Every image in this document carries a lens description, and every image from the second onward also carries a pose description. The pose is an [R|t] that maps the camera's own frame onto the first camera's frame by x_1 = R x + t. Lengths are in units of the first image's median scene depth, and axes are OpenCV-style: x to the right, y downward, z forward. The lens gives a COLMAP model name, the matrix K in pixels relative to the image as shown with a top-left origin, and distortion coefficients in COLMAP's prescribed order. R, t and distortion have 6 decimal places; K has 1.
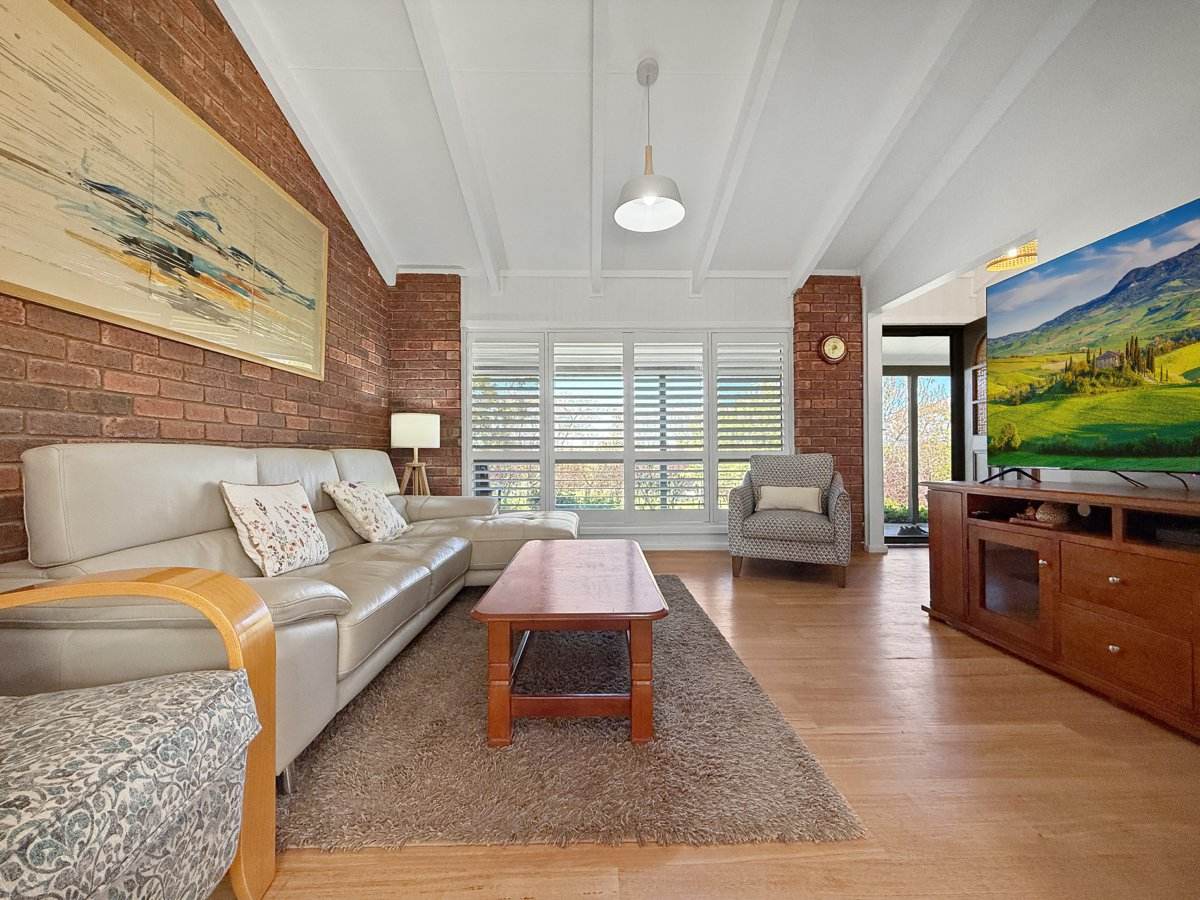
lens RADIAL K [[486.7, 0, 601.1], [0, 486.7, 448.6], [0, 0, 1]] dist [-0.000308, 0.000003]
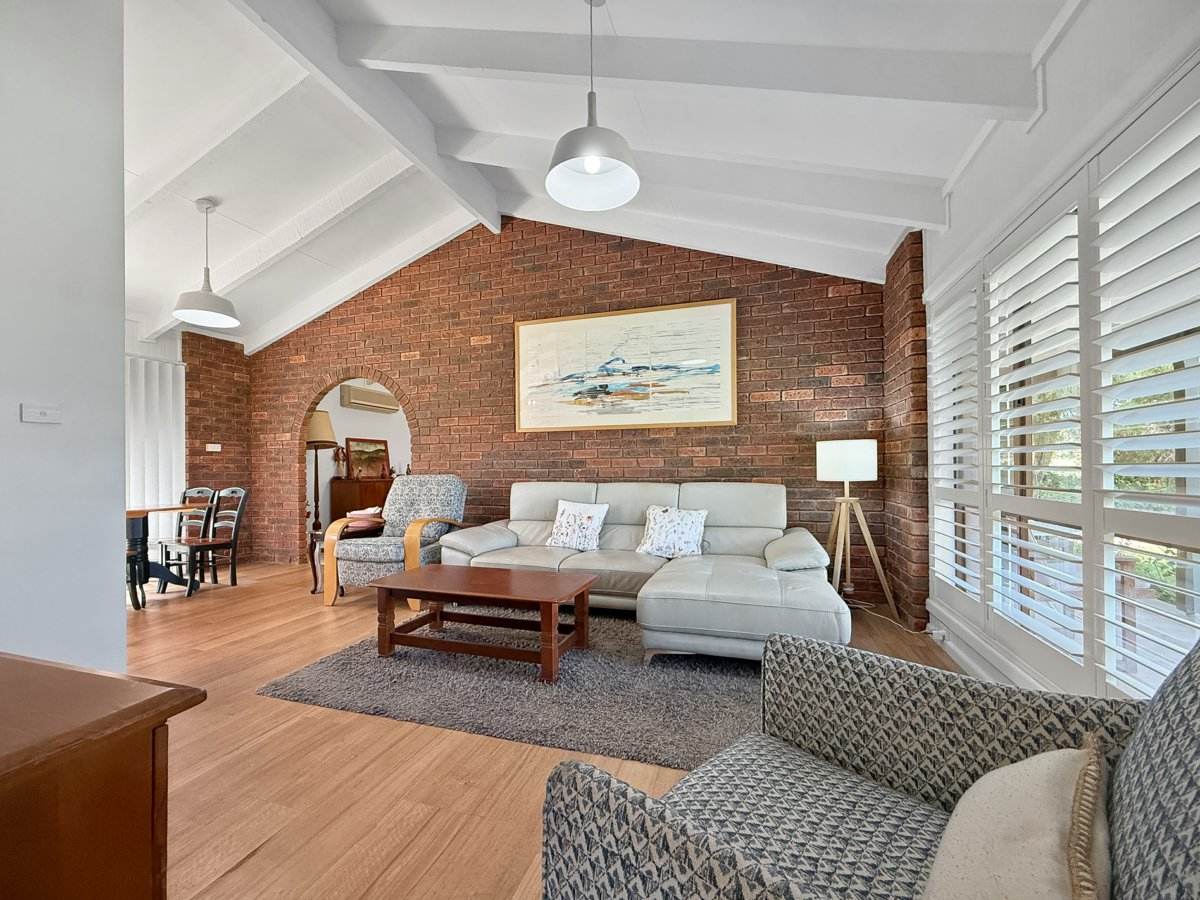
lens RADIAL K [[486.7, 0, 598.8], [0, 486.7, 461.7], [0, 0, 1]] dist [-0.000308, 0.000003]
pose [[-0.335257, -0.003192, -0.942121, 0.984083], [0.022665, 0.999678, -0.011453, -0.057956], [0.941854, -0.025193, -0.335077, 1.534337]]
